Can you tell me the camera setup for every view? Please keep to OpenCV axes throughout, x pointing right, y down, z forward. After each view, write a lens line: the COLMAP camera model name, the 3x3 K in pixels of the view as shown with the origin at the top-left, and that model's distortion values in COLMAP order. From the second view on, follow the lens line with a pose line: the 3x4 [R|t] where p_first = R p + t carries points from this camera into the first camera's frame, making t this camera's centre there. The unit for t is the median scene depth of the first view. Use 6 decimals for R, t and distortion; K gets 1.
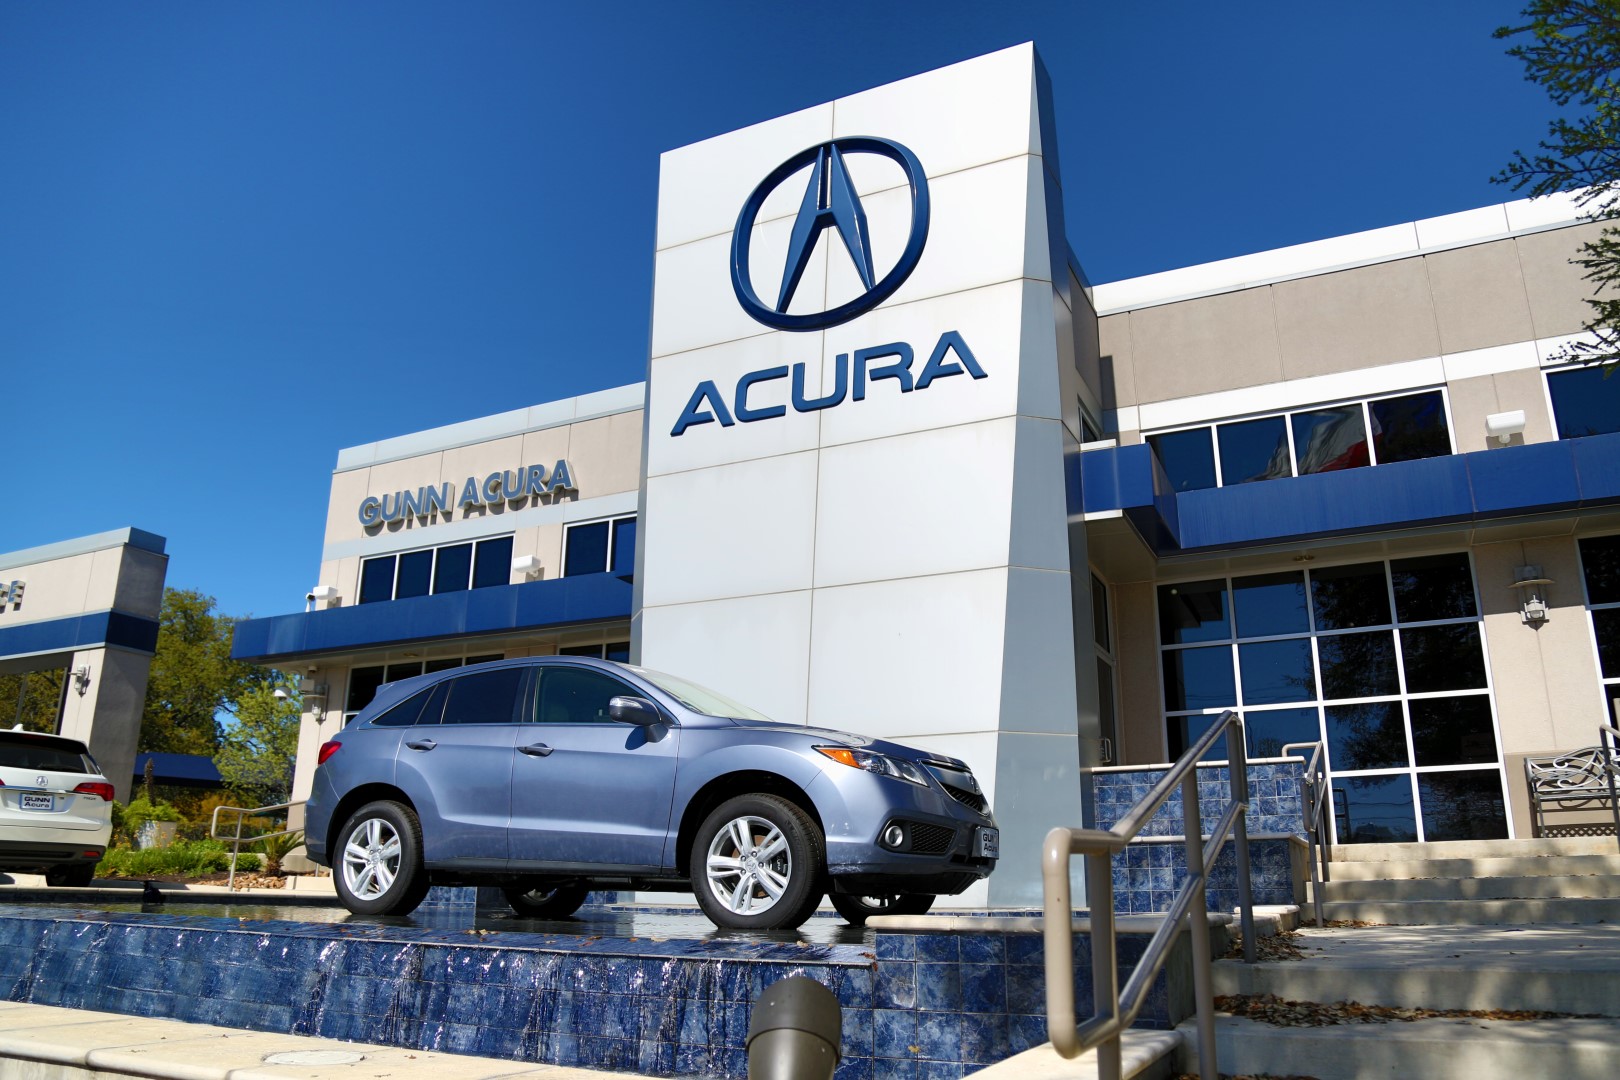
lens RADIAL K [[1140.5, 0, 810.0], [0, 1140.5, 540.0], [0, 0, 1]] dist [-0.086925, 0.002684]
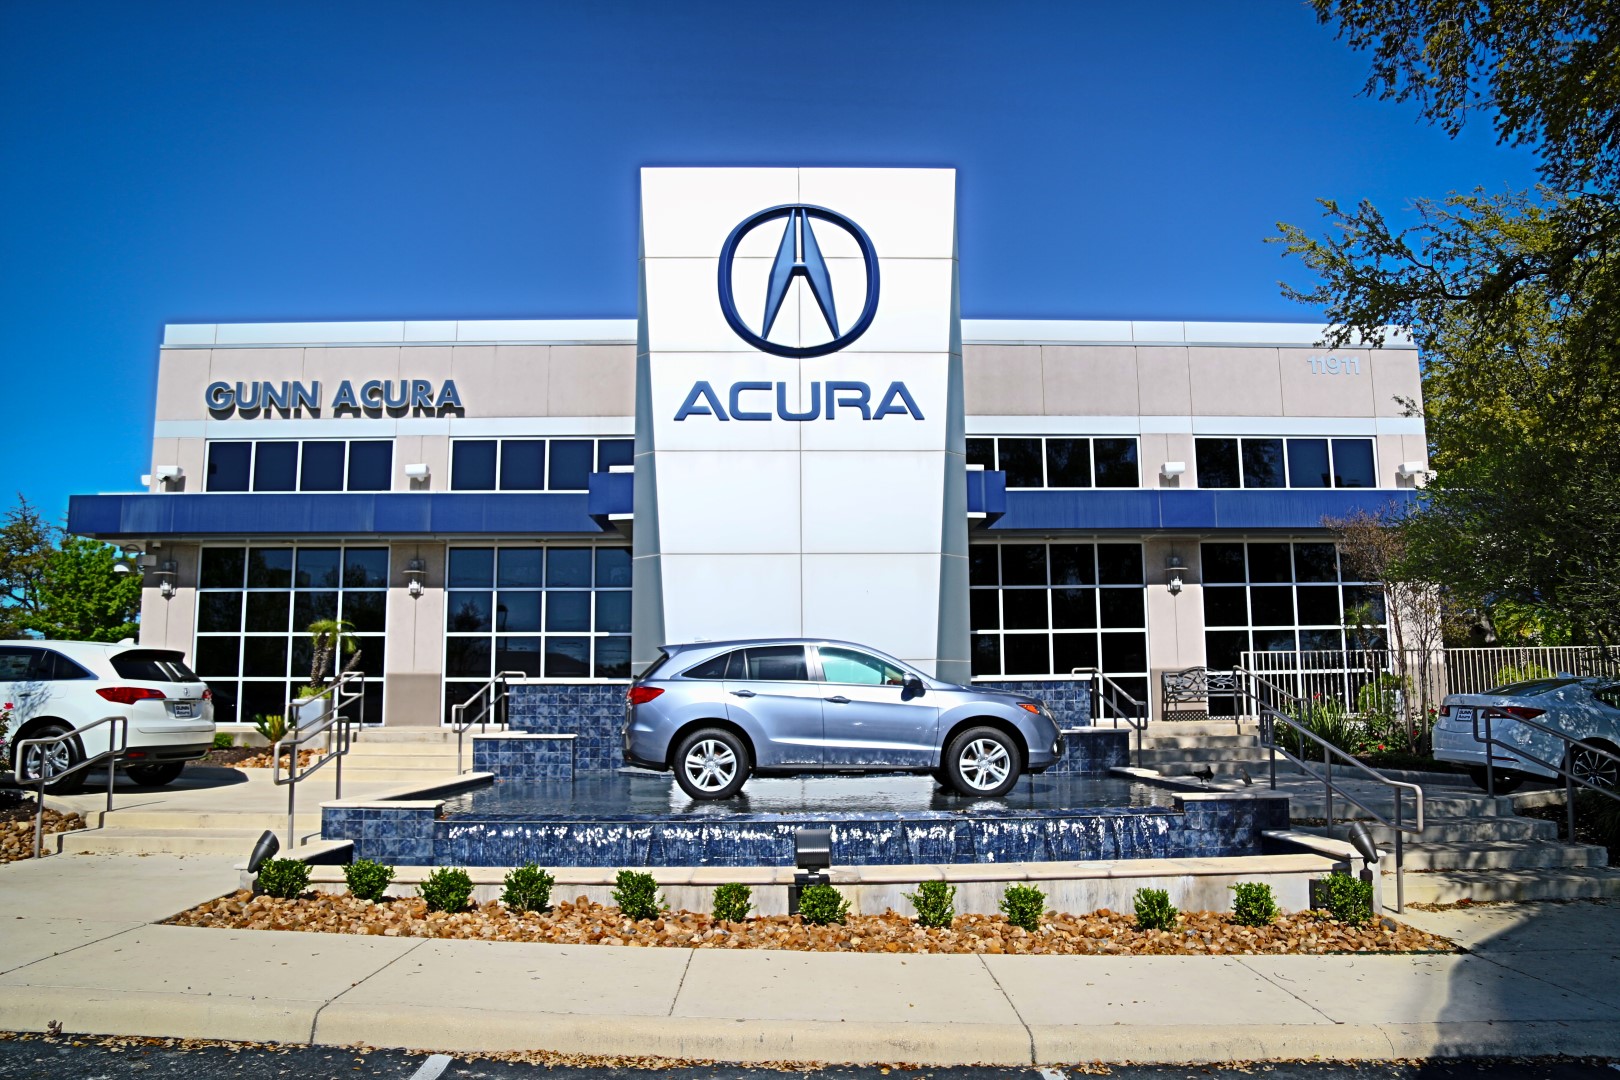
lens RADIAL K [[1112.9, 0, 810.0], [0, 1112.9, 540.0], [0, 0, 1]] dist [-0.079854, 0.003076]
pose [[0.894683, 0.052503, 0.443605, -0.551500], [-0.119340, 0.985067, 0.124103, -0.135649], [-0.430465, -0.163973, 0.887588, -0.227717]]
